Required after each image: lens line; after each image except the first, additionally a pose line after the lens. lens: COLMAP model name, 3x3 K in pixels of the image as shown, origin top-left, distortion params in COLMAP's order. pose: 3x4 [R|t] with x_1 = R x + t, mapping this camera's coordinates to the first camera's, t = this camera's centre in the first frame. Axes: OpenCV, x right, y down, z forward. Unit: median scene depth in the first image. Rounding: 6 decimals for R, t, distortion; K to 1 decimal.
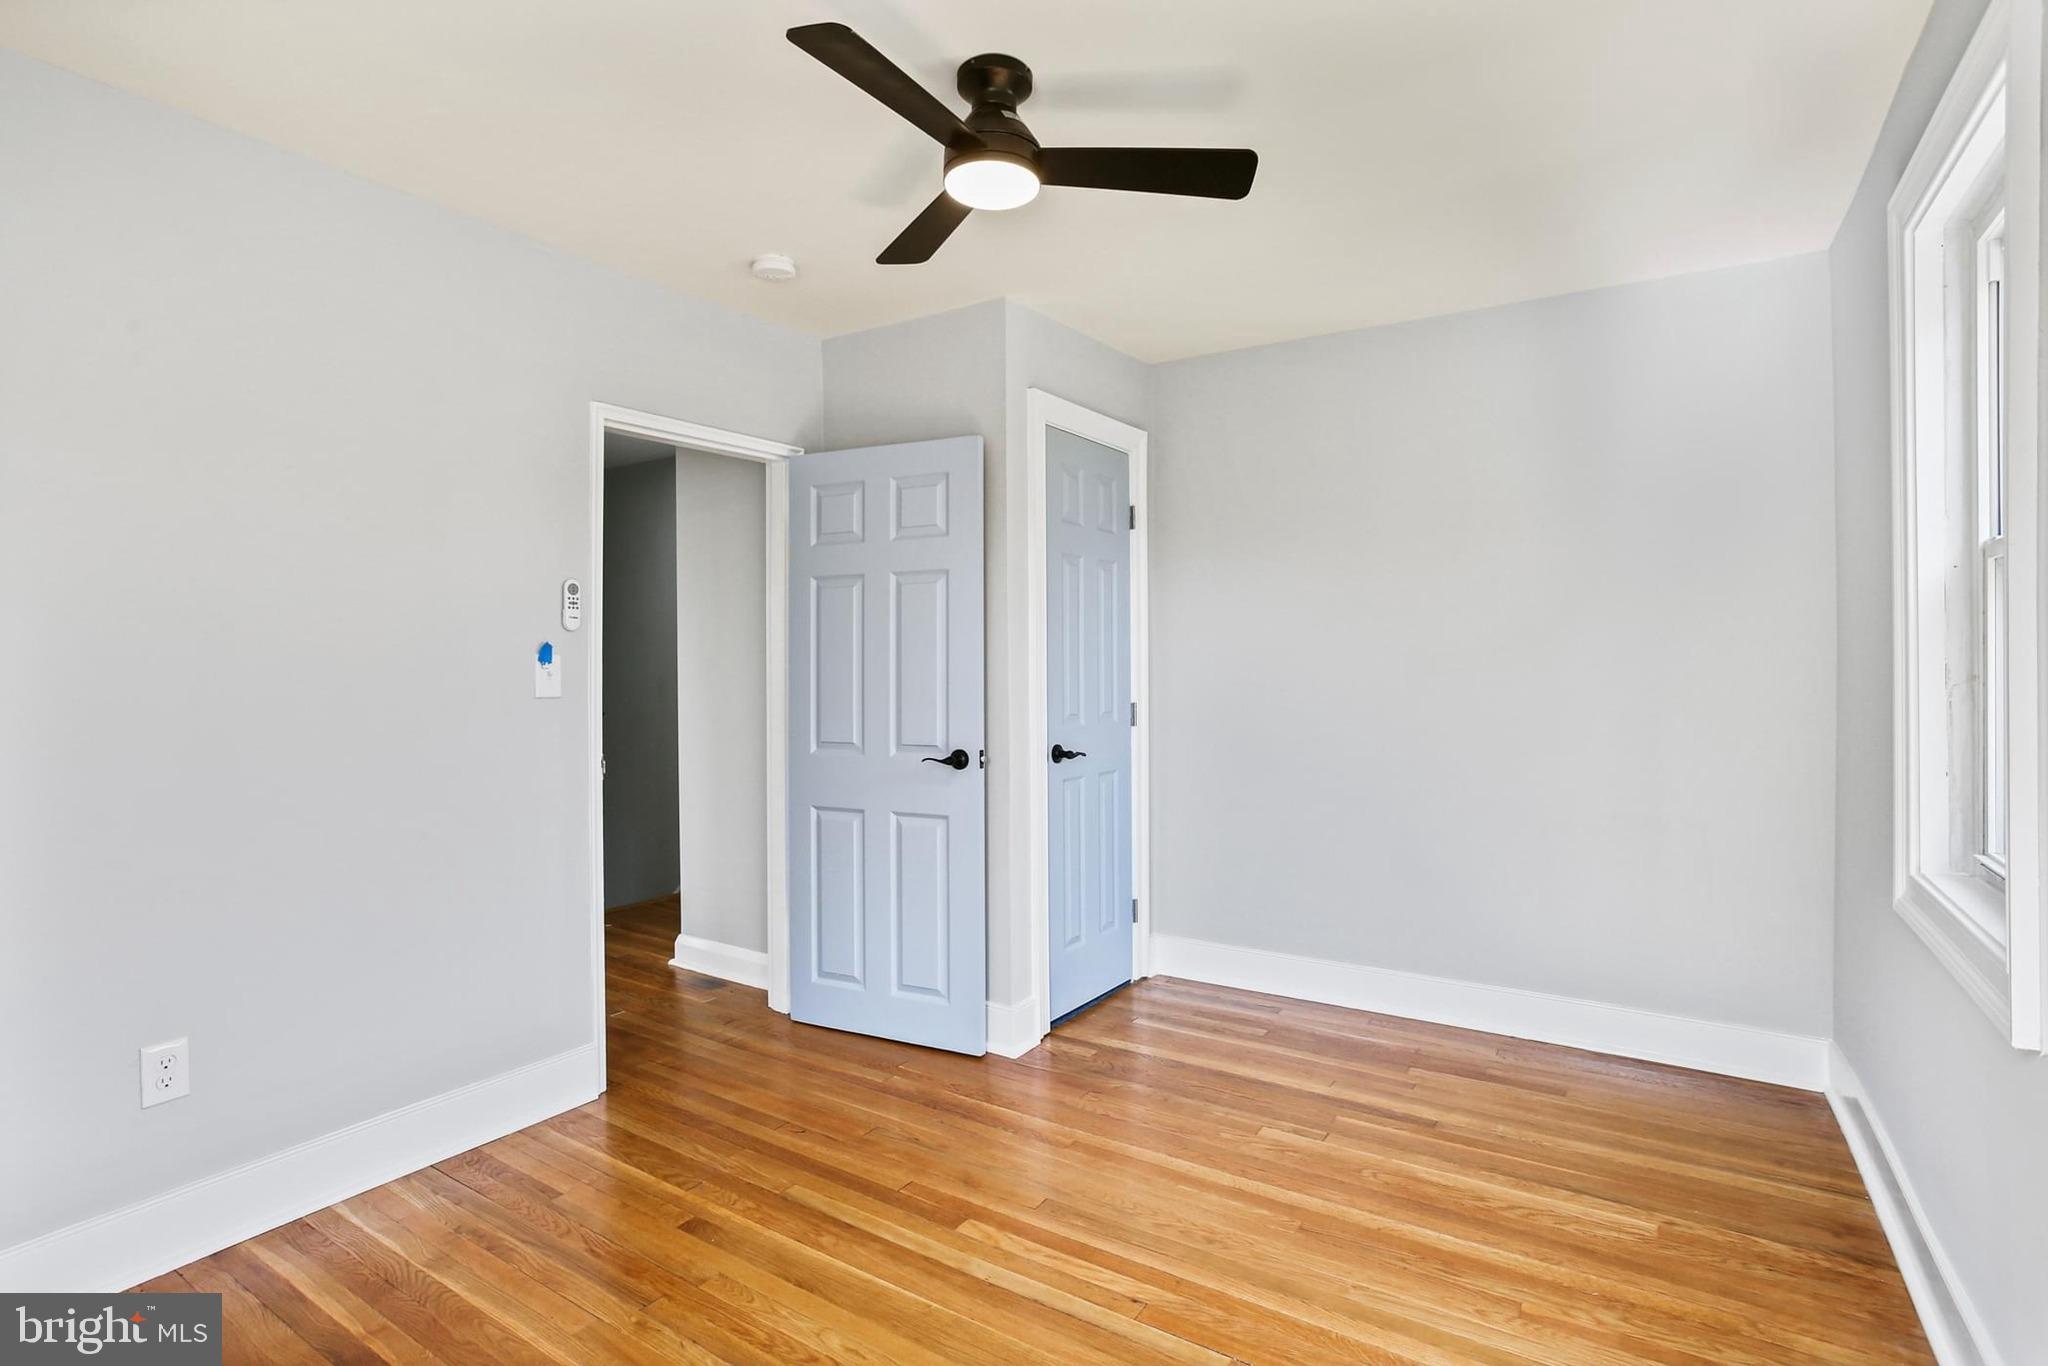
lens RADIAL K [[1009.0, 0, 1014.2], [0, 1009.0, 689.0], [0, 0, 1]] dist [-0.033628, 0.023314]
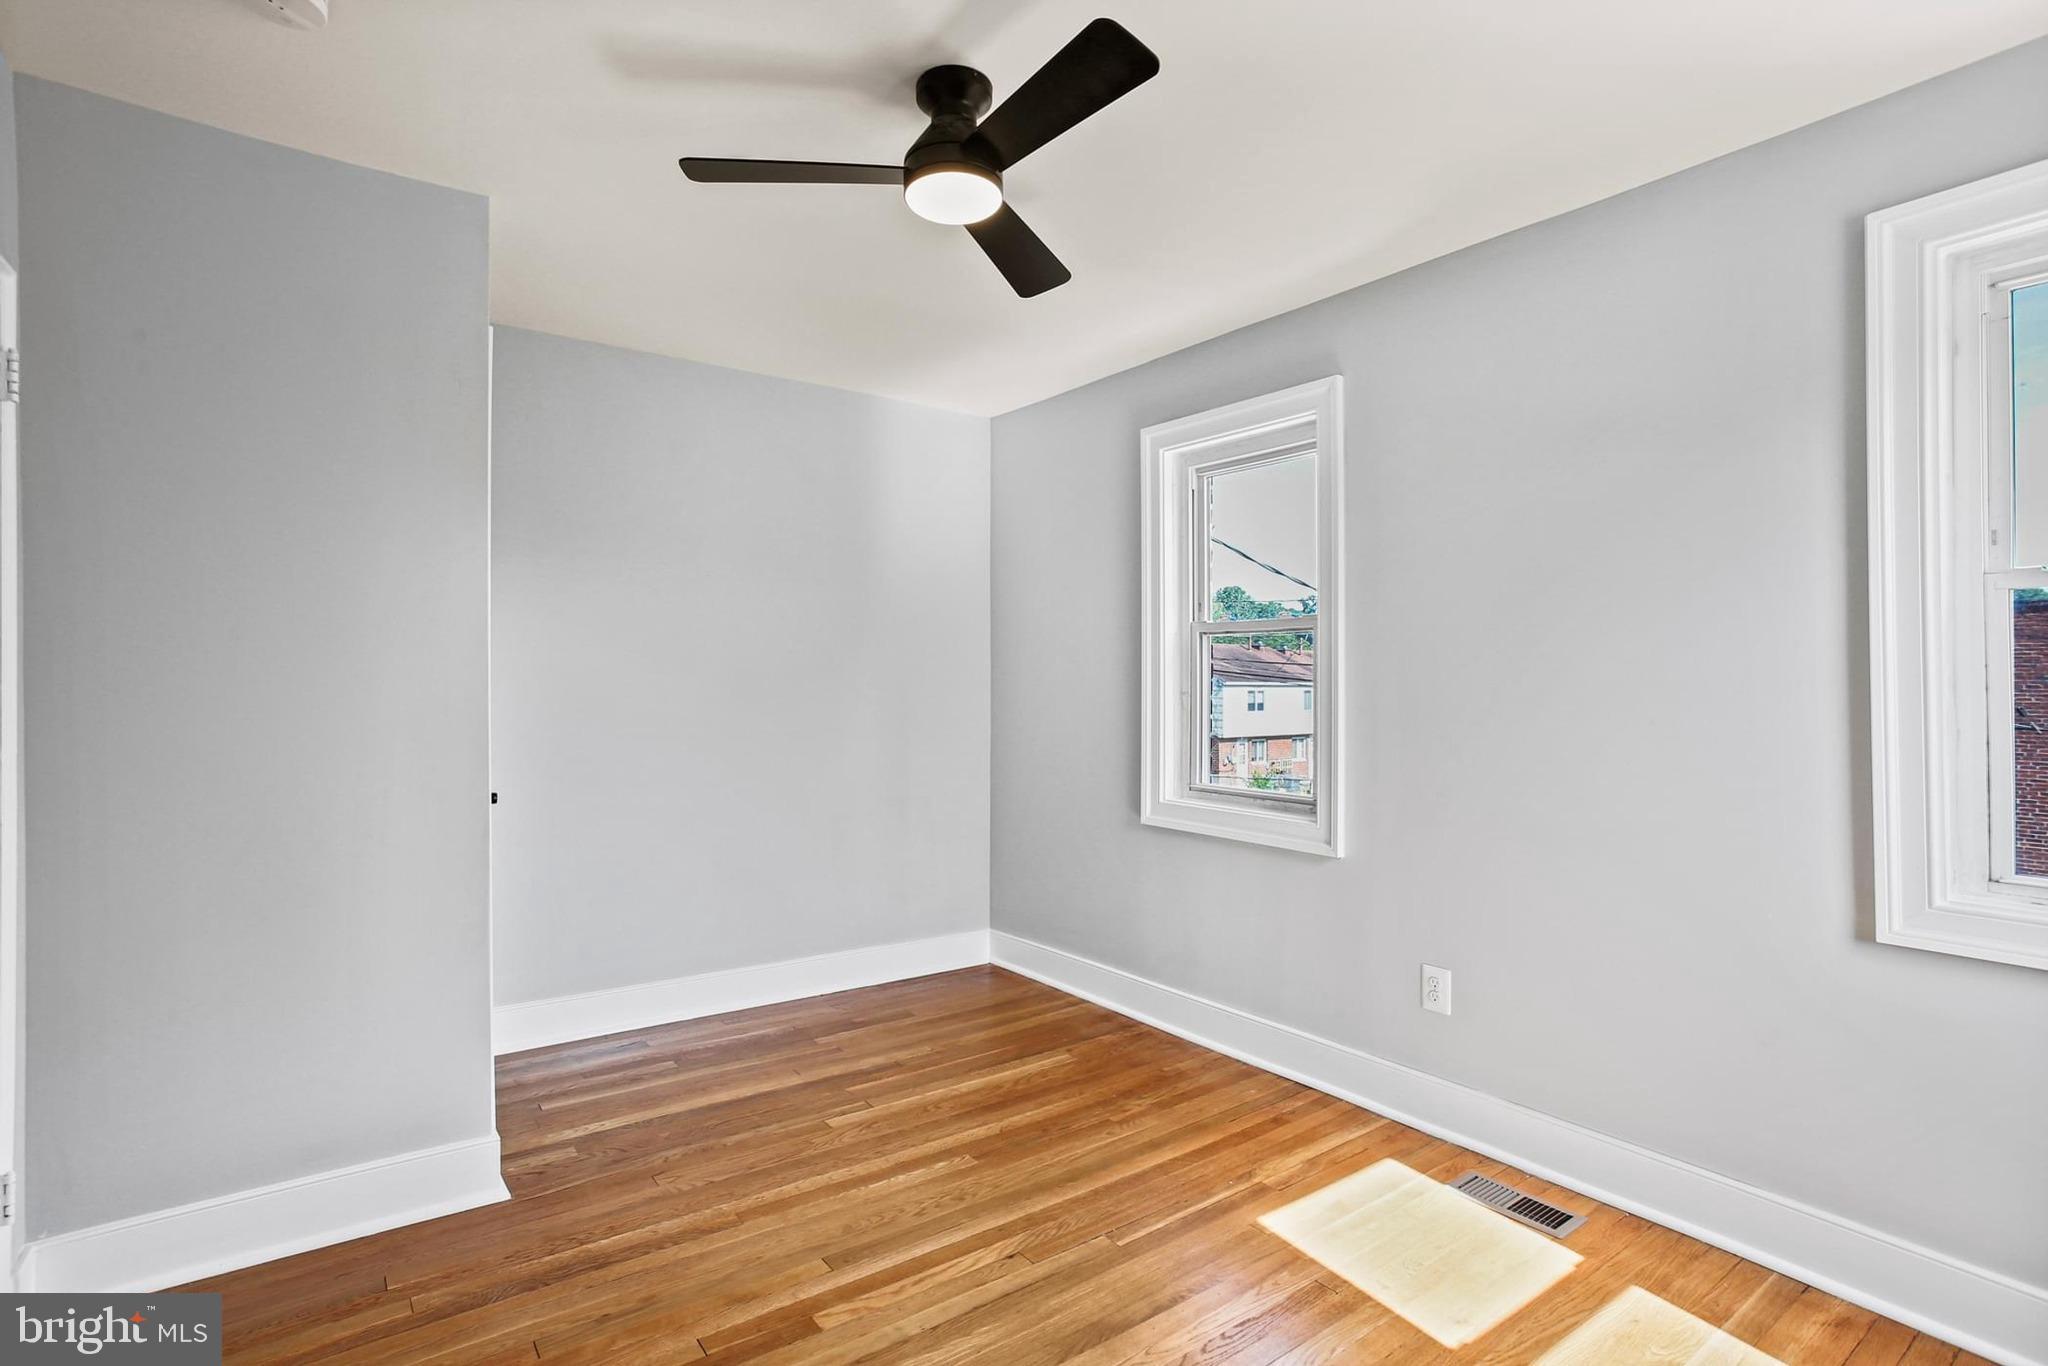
lens RADIAL K [[1009.0, 0, 1014.2], [0, 1009.0, 689.0], [0, 0, 1]] dist [-0.033628, 0.023314]
pose [[0.343577, 0.004996, 0.939111, -0.687570], [0.014926, 0.999830, -0.010780, -0.001516], [-0.939006, 0.017721, 0.343444, 0.454352]]
